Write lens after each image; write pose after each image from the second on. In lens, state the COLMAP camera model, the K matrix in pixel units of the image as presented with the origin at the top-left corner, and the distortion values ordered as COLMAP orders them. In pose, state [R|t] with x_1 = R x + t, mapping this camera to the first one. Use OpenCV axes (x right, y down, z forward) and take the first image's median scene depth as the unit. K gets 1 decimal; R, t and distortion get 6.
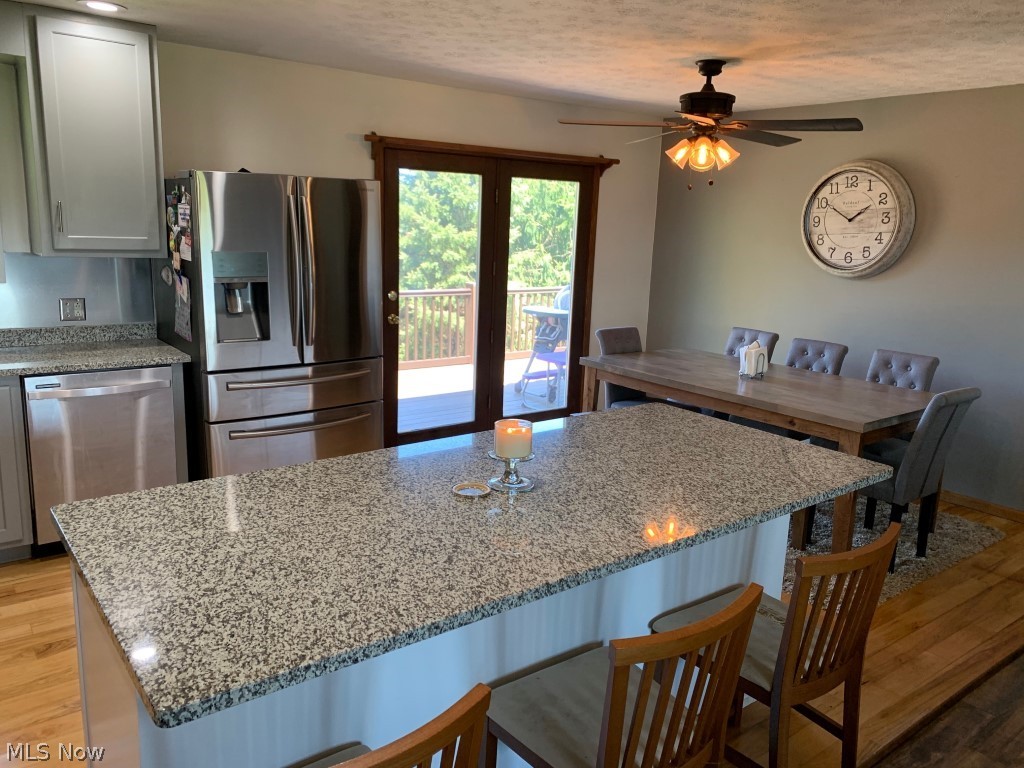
lens RADIAL K [[788.1, 0, 516.9], [0, 788.1, 375.2], [0, 0, 1]] dist [0.005430, -0.010021]
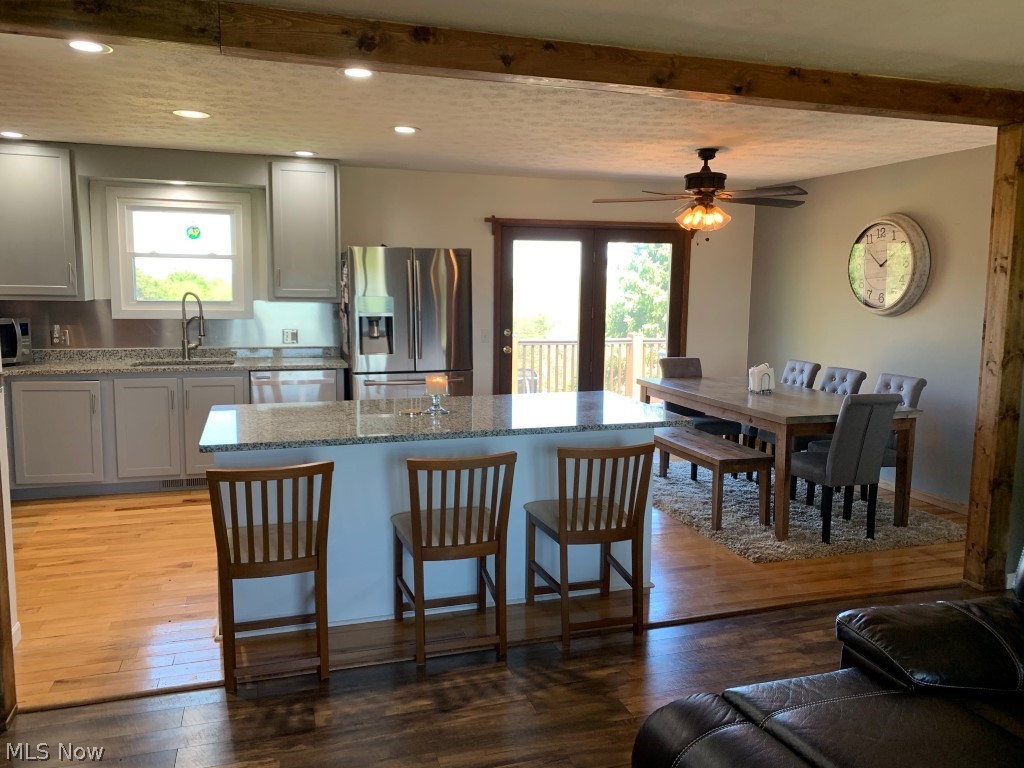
lens RADIAL K [[788.1, 0, 509.0], [0, 788.1, 388.8], [0, 0, 1]] dist [0.005430, -0.010021]
pose [[0.935918, 0.019988, -0.351649, 0.339305], [-0.044899, 0.997014, -0.062831, 0.084569], [0.349343, 0.074593, 0.934021, -0.270243]]
